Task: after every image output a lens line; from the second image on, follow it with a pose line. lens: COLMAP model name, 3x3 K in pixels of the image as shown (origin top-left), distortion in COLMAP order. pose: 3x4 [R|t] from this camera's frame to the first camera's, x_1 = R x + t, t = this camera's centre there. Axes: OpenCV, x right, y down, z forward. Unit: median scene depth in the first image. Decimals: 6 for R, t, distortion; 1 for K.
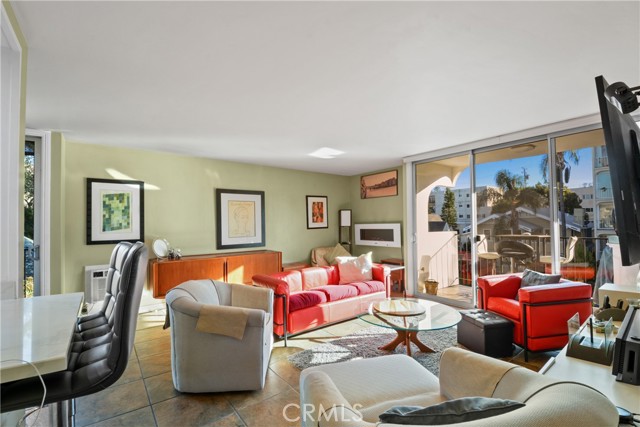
lens RADIAL K [[280.9, 0, 320.7], [0, 280.9, 217.7], [0, 0, 1]] dist [-0.018482, -0.006721]
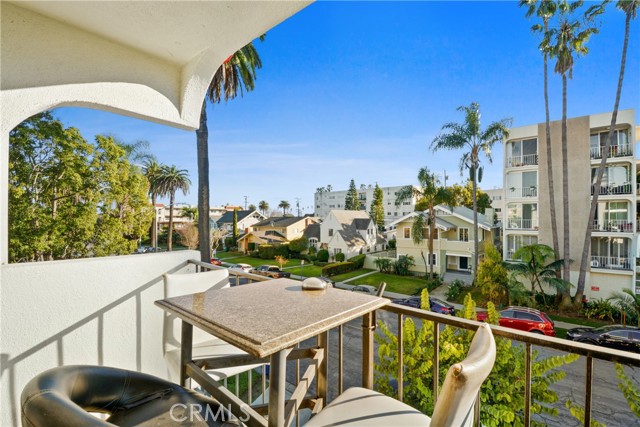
lens RADIAL K [[280.9, 0, 318.9], [0, 280.9, 218.2], [0, 0, 1]] dist [-0.018482, -0.006721]
pose [[0.978573, 0.017176, 0.205182, 0.097505], [-0.021082, 0.999636, 0.016863, -0.000634], [-0.204817, -0.020827, 0.978579, 0.106021]]
